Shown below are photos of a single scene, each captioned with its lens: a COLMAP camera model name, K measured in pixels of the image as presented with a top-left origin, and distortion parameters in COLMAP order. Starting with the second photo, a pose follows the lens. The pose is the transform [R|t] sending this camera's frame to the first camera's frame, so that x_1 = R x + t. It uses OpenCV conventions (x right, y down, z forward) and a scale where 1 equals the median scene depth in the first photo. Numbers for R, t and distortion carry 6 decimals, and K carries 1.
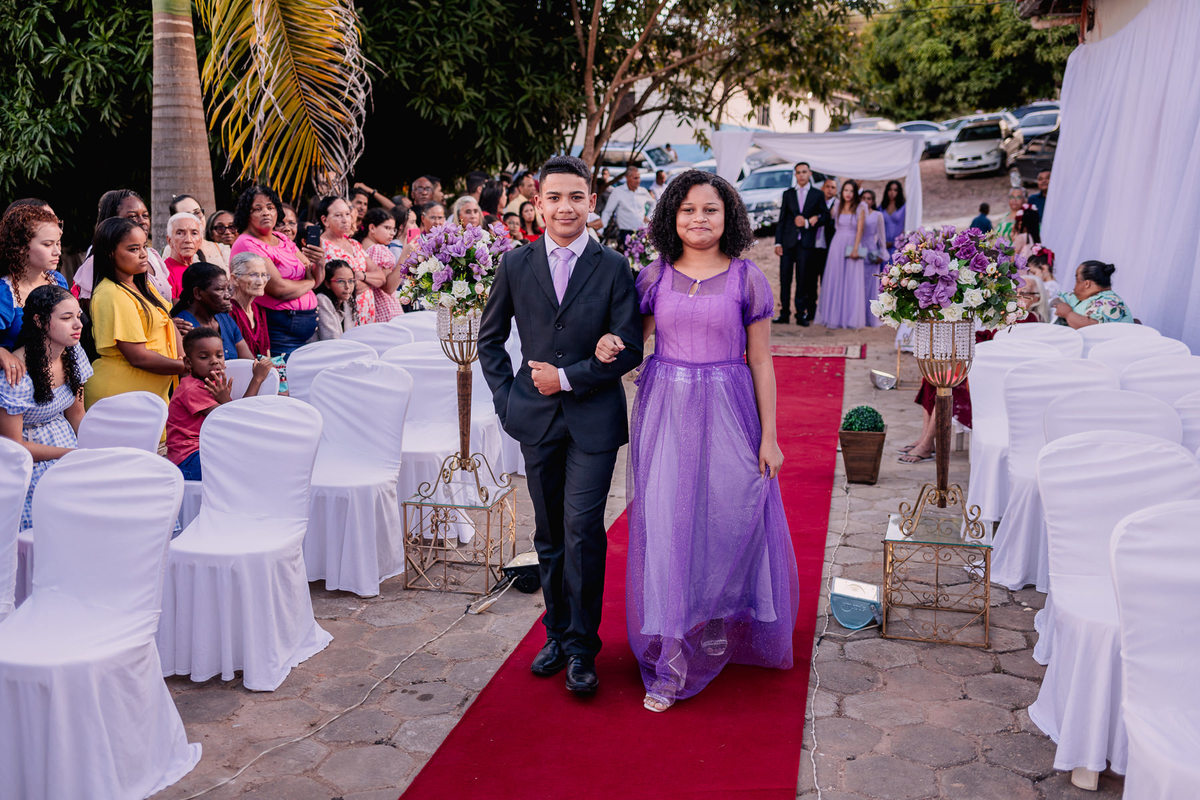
lens RADIAL K [[1150.8, 0, 602.3], [0, 1150.8, 396.0], [0, 0, 1]] dist [0.007016, 0.000000]
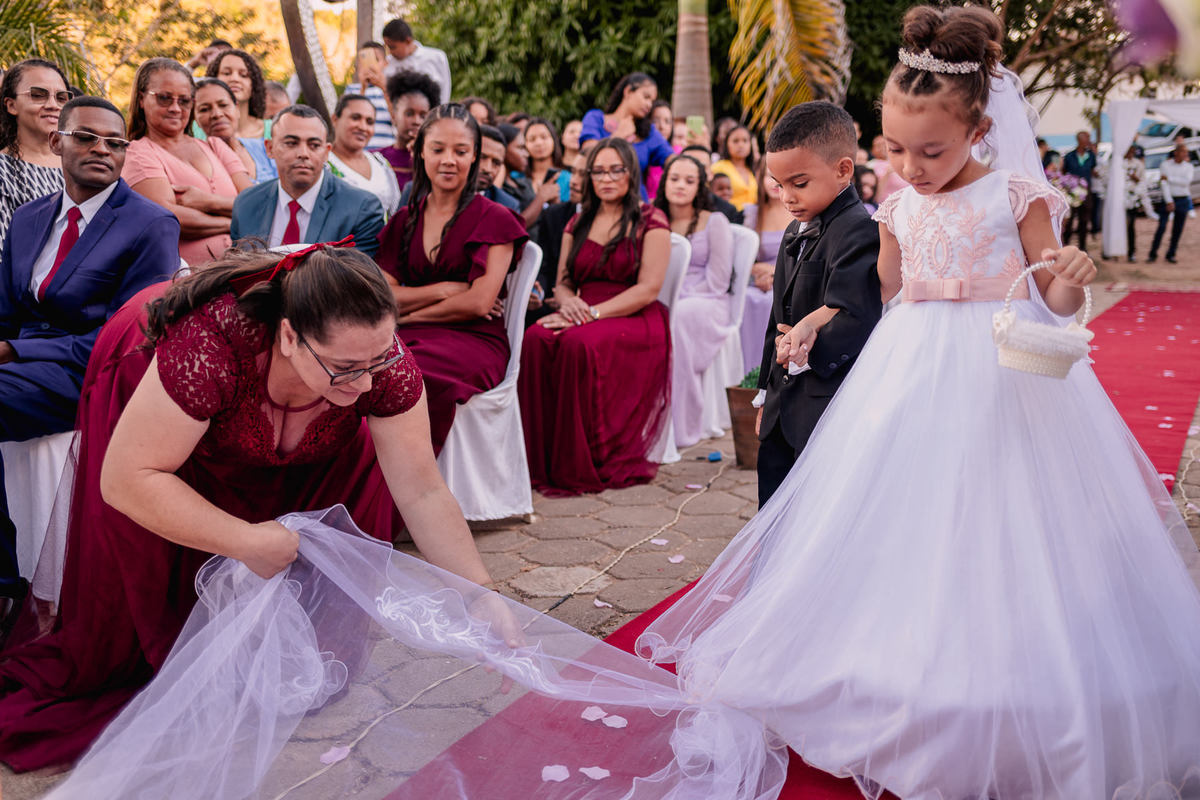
lens RADIAL K [[1150.8, 0, 590.8], [0, 1150.8, 409.1], [0, 0, 1]] dist [0.007016, 0.000000]
pose [[0.955379, 0.045789, -0.291814, -0.046718], [-0.045415, 0.998936, 0.008058, 0.086860], [0.291872, 0.005554, 0.956441, -0.223036]]
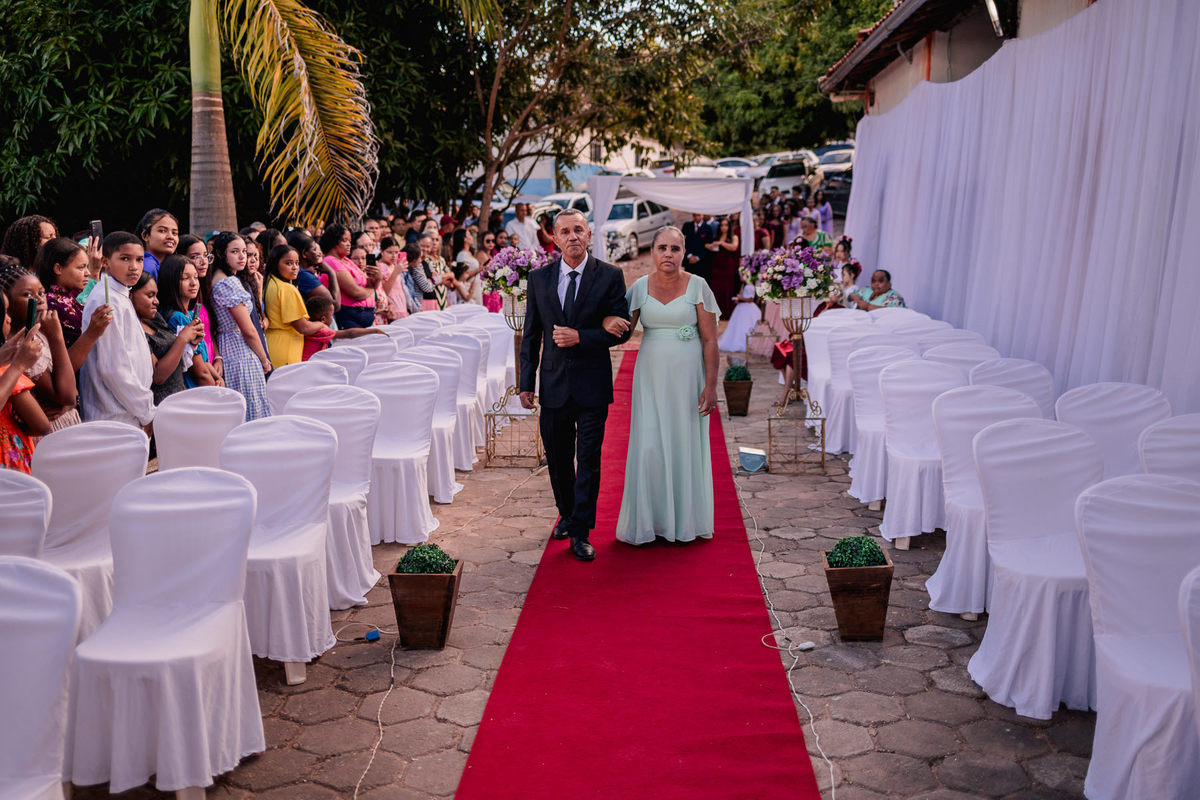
lens RADIAL K [[1150.8, 0, 603.2], [0, 1150.8, 404.5], [0, 0, 1]] dist [0.007016, 0.000000]
pose [[0.987350, -0.028748, 0.155931, -0.094541], [0.031483, 0.999390, -0.015096, 0.039098], [-0.155402, 0.019814, 0.987653, -0.241478]]
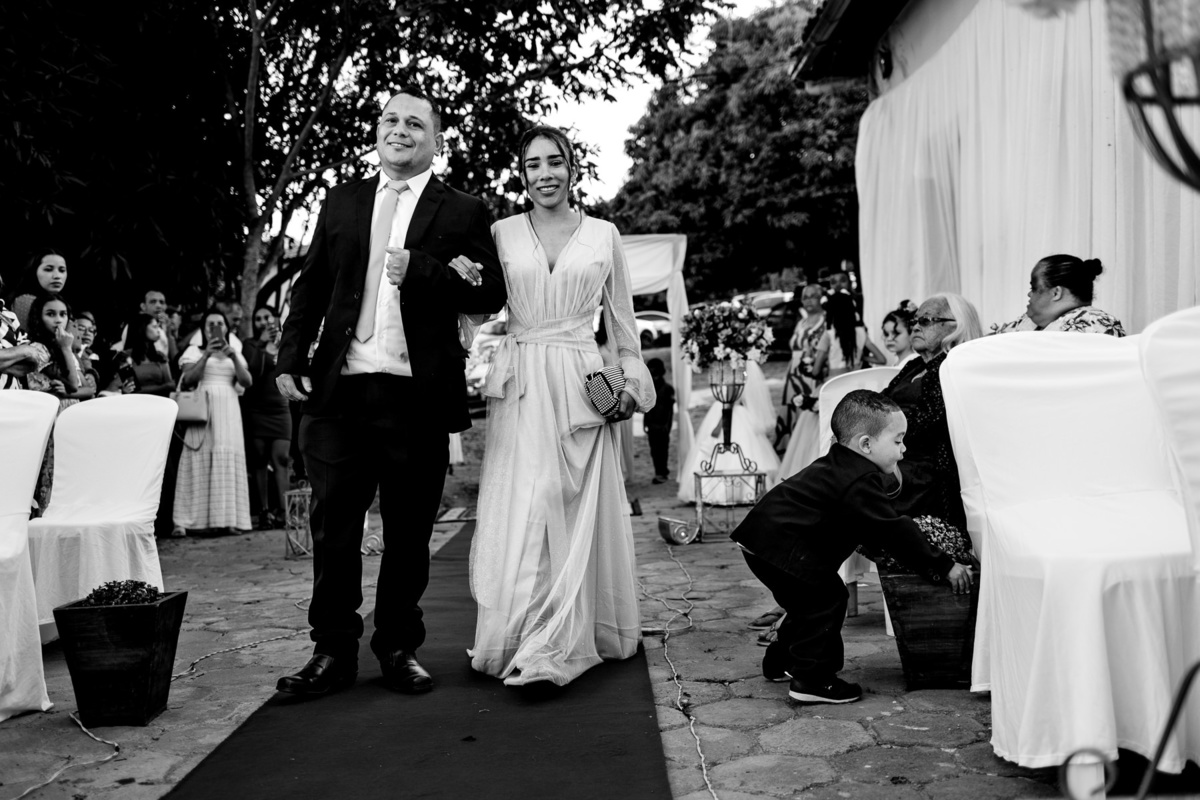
lens RADIAL K [[1150.8, 0, 608.2], [0, 1150.8, 419.3], [0, 0, 1]] dist [0.007016, 0.000000]
pose [[0.972587, -0.036077, 0.229725, 0.040404], [0.073868, 0.984657, -0.158097, 0.018562], [-0.220496, 0.170732, 0.960329, 0.268812]]
